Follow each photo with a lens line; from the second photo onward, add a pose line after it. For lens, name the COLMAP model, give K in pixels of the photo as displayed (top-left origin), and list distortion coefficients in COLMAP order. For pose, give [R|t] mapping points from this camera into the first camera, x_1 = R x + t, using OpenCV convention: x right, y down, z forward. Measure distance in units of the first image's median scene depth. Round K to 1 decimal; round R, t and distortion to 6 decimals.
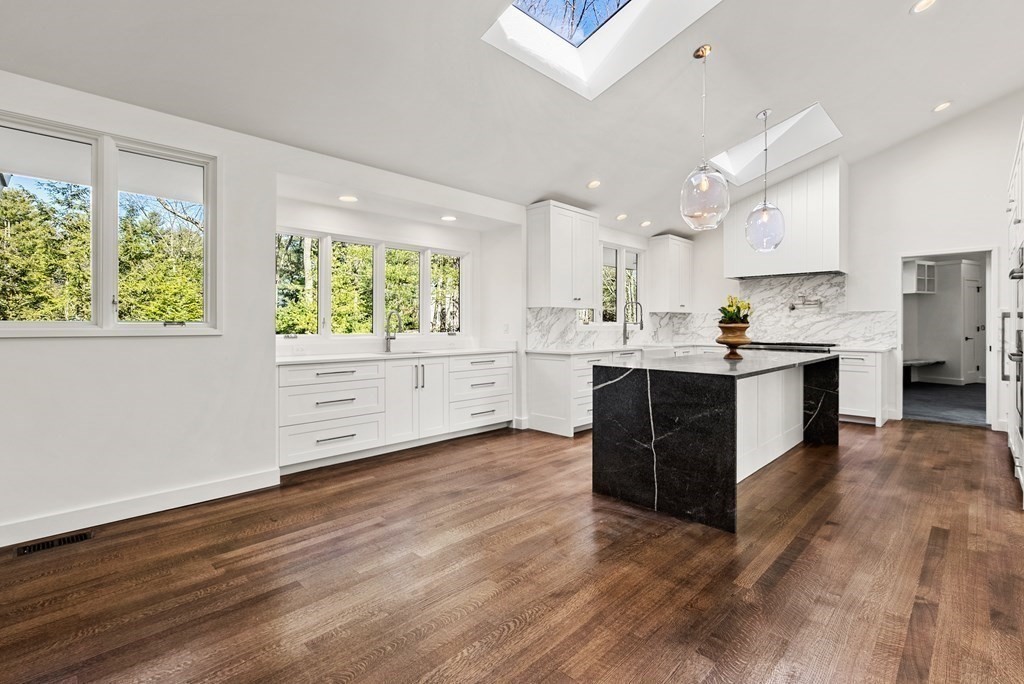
lens RADIAL K [[475.2, 0, 507.1], [0, 475.2, 326.0], [0, 0, 1]] dist [-0.013332, 0.000027]
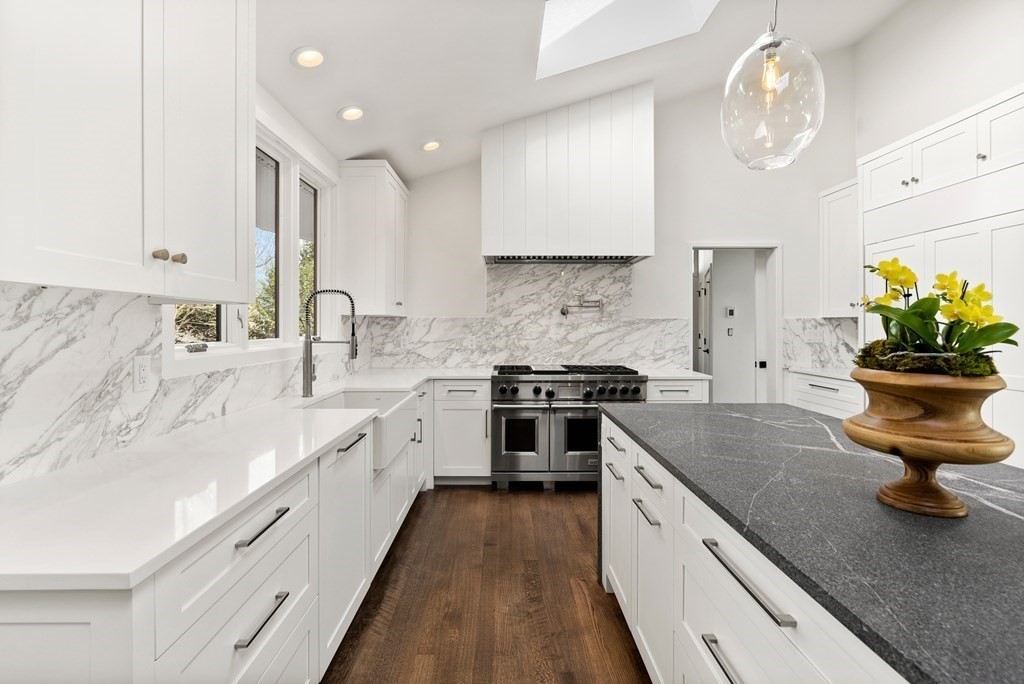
lens RADIAL K [[475.2, 0, 507.1], [0, 475.2, 326.0], [0, 0, 1]] dist [-0.013332, 0.000027]
pose [[0.703808, -0.001577, 0.710388, 0.087413], [0.002590, 0.999997, -0.000346, -0.019753], [-0.710385, 0.002084, 0.703810, 0.629300]]
